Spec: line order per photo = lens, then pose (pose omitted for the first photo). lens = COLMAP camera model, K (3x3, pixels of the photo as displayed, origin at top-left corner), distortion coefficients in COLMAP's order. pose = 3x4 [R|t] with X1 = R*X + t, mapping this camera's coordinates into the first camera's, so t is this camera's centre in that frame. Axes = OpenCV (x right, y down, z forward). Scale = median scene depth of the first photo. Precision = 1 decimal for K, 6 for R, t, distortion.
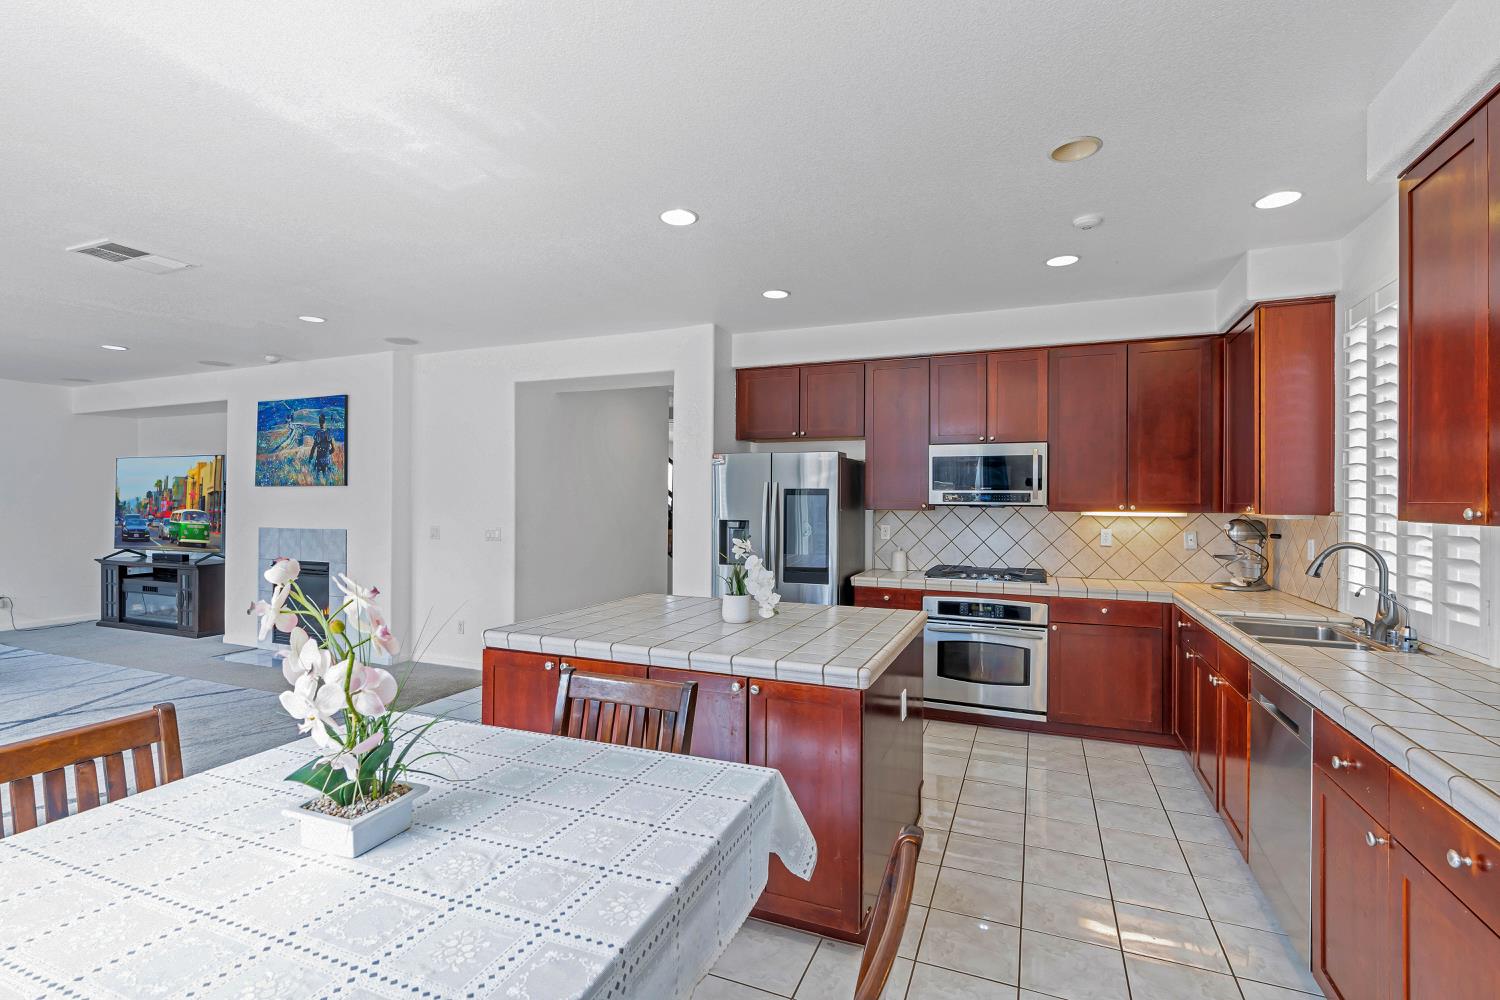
lens RADIAL K [[675.6, 0, 754.2], [0, 675.6, 497.1], [0, 0, 1]] dist [-0.011072, 0.004958]
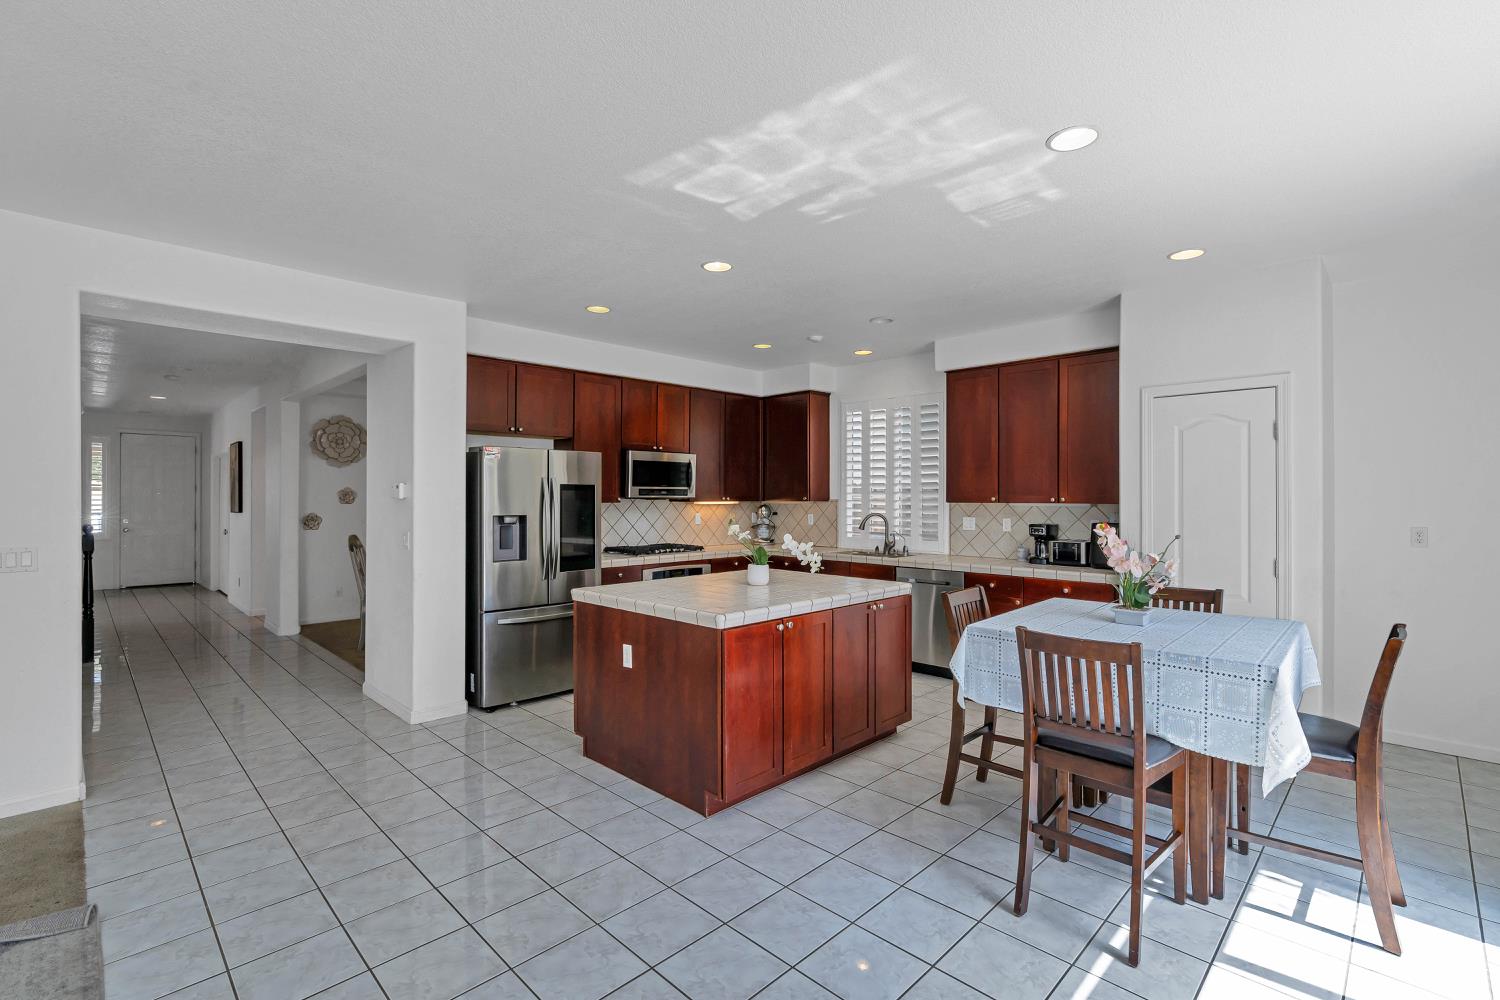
lens RADIAL K [[675.6, 0, 761.2], [0, 675.6, 496.5], [0, 0, 1]] dist [-0.011072, 0.004958]
pose [[0.373449, -0.007041, 0.927624, -0.939239], [-0.004766, 0.999943, 0.009509, -0.005638], [-0.927639, -0.007972, 0.373394, 0.353383]]
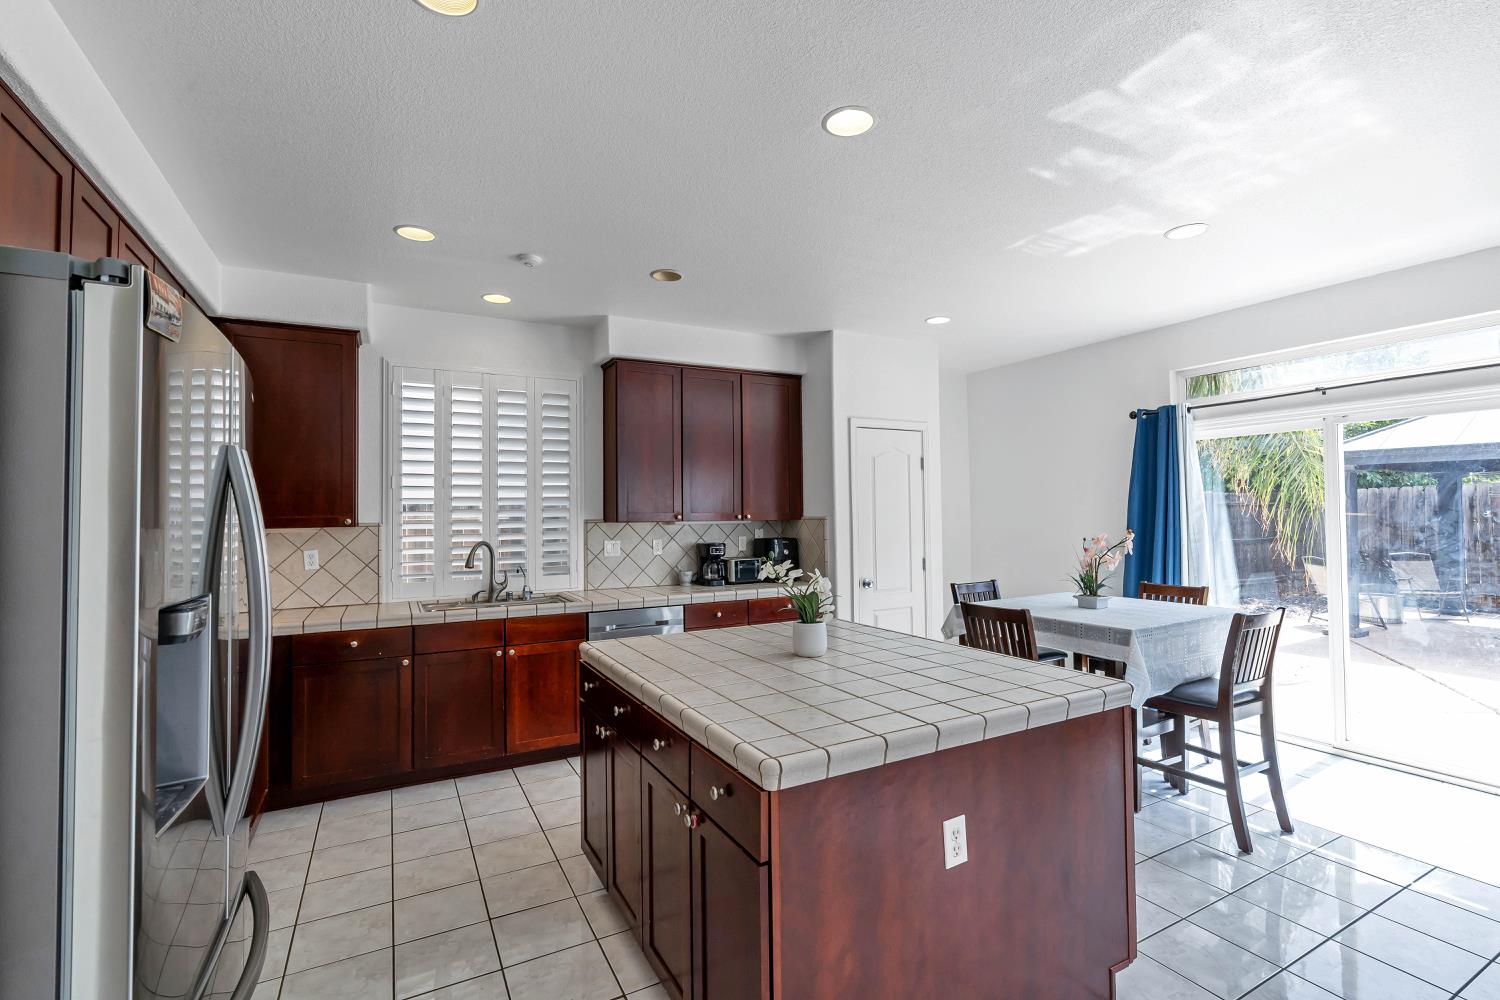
lens RADIAL K [[675.6, 0, 758.1], [0, 675.6, 497.1], [0, 0, 1]] dist [-0.011072, 0.004958]
pose [[-0.777089, 0.019563, 0.629087, -0.365961], [0.003091, 0.999623, -0.027267, 0.007672], [-0.629383, -0.019244, -0.776857, 1.244179]]
